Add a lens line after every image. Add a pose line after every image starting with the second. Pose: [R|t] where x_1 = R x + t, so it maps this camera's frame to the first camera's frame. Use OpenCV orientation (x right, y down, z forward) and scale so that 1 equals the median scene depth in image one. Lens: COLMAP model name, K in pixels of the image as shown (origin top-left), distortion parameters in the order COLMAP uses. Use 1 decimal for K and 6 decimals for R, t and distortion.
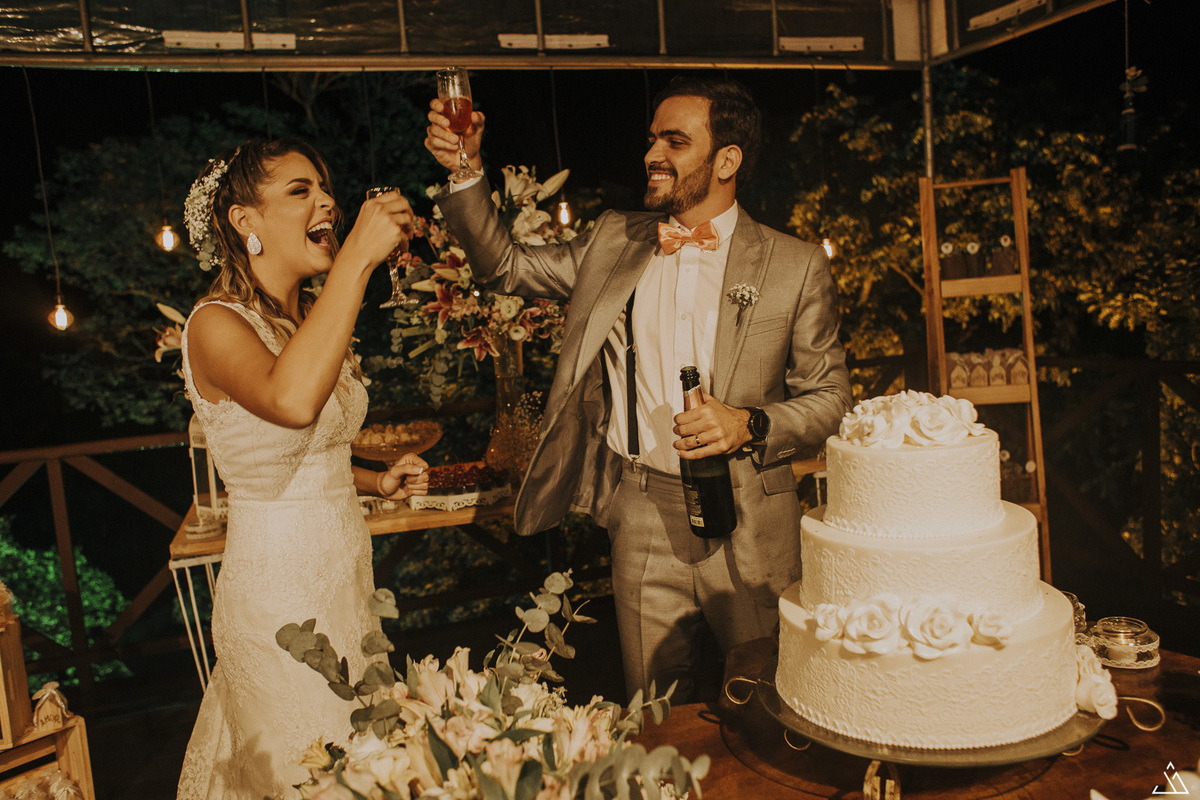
lens RADIAL K [[968.8, 0, 578.3], [0, 968.8, 412.7], [0, 0, 1]] dist [-0.084706, 0.119500]
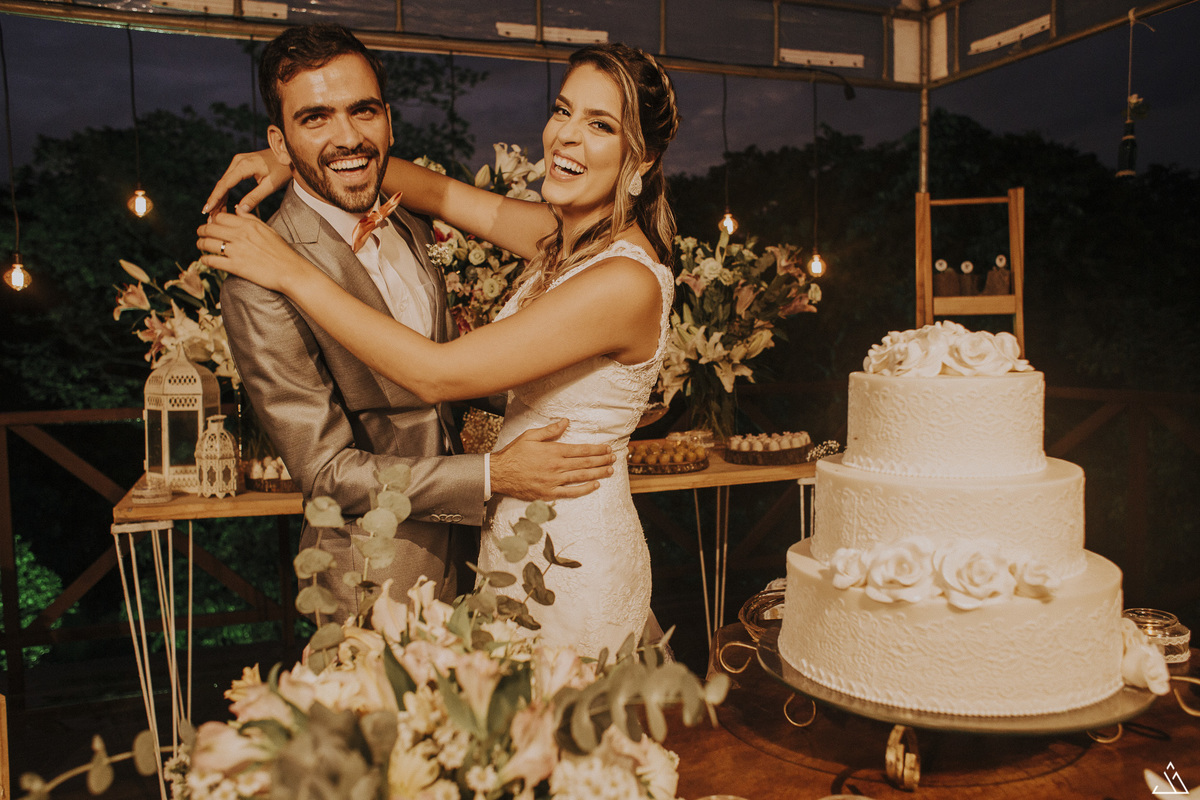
lens RADIAL K [[968.8, 0, 578.3], [0, 968.8, 412.7], [0, 0, 1]] dist [-0.084706, 0.119500]
pose [[0.997813, 0.059086, 0.029617, -0.018951], [-0.058040, 0.997700, -0.035019, 0.112372], [-0.031618, 0.033224, 0.998948, 0.117417]]
